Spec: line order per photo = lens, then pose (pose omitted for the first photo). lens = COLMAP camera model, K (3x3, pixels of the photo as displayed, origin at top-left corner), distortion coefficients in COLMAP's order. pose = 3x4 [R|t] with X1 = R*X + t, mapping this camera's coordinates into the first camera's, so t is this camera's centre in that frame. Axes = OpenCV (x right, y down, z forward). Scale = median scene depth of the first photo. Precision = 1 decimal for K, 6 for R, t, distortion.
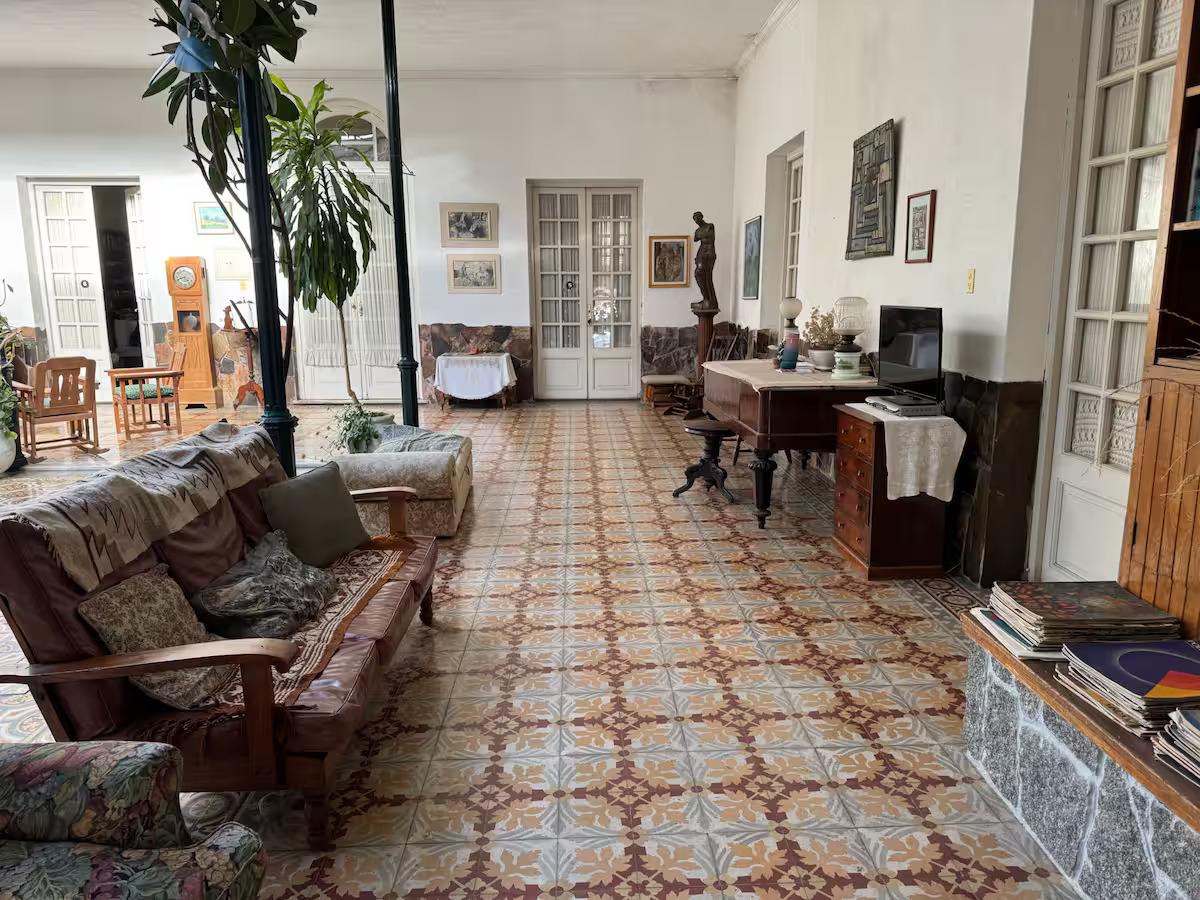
lens RADIAL K [[859.2, 0, 608.0], [0, 859.2, 449.2], [0, 0, 1]] dist [0.070162, 0.000803]
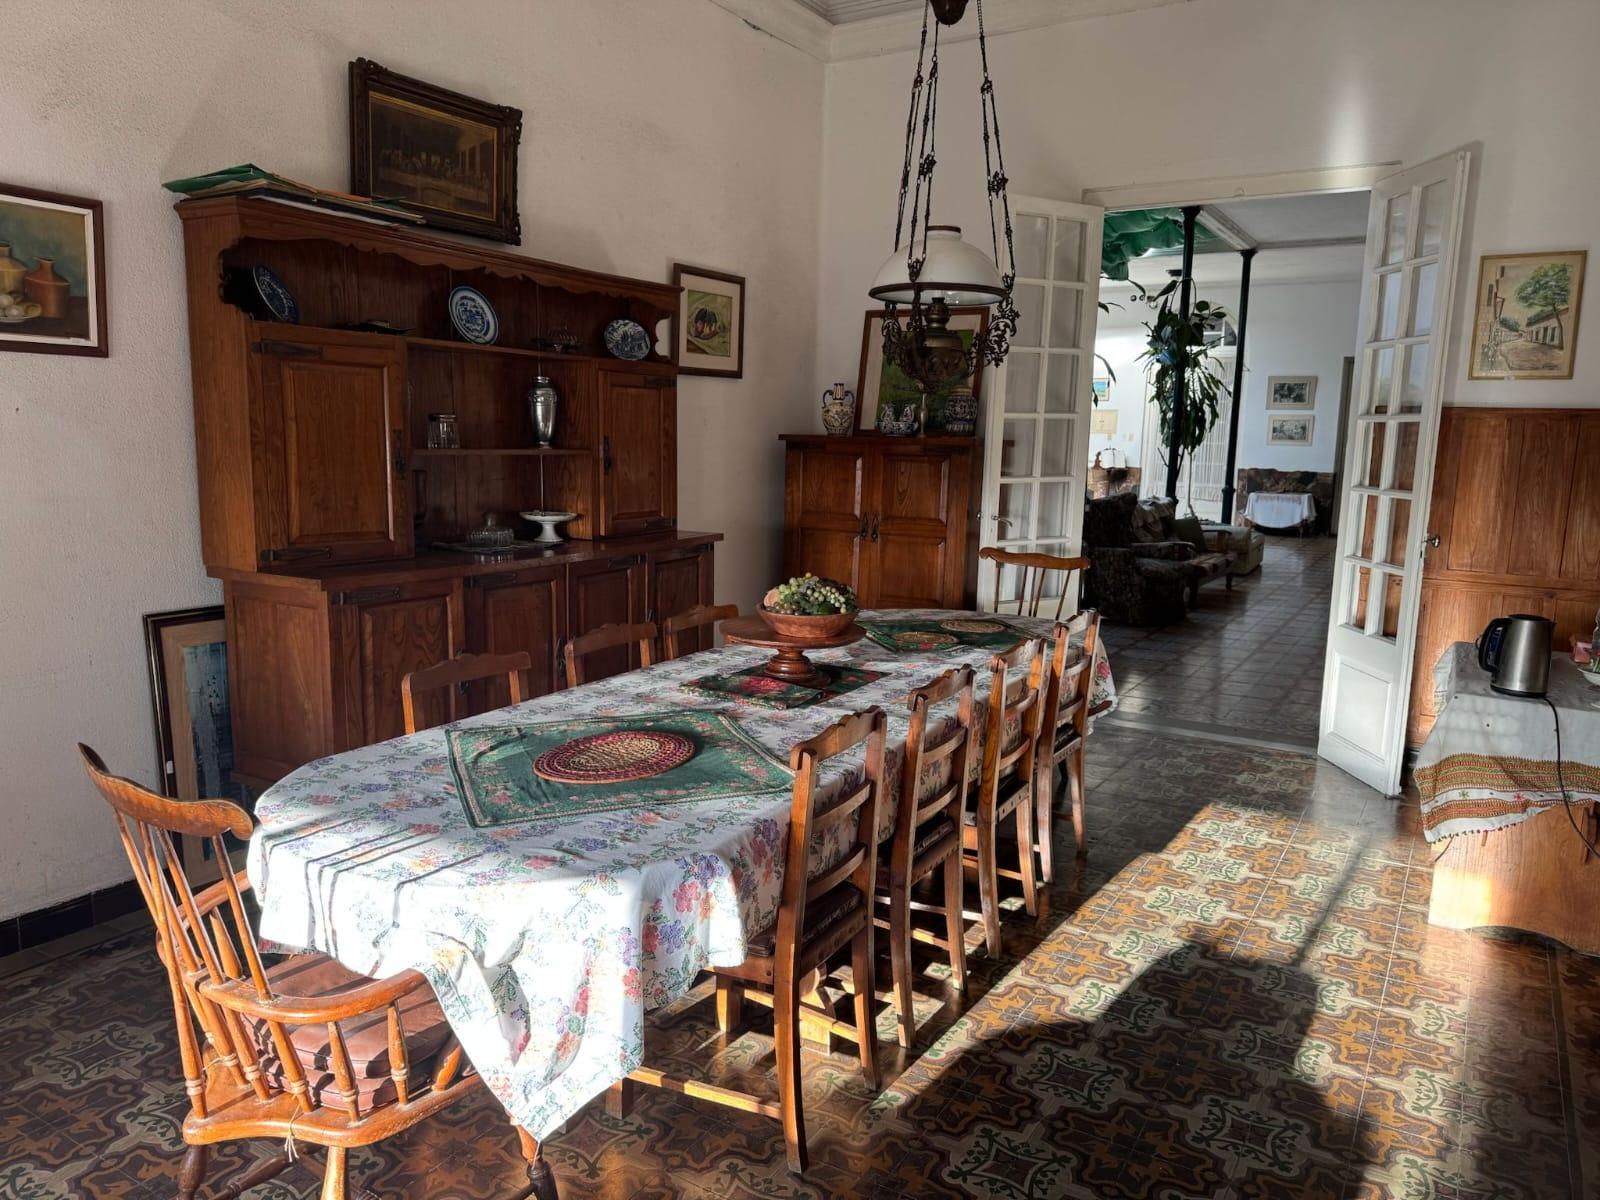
lens RADIAL K [[1145.6, 0, 804.4], [0, 1145.6, 613.6], [0, 0, 1]] dist [0.070162, 0.000803]
pose [[0.843312, 0.106746, -0.526716, 0.175327], [-0.122666, 0.992437, 0.004733, 0.147170], [0.523238, 0.060618, 0.850028, -0.827650]]
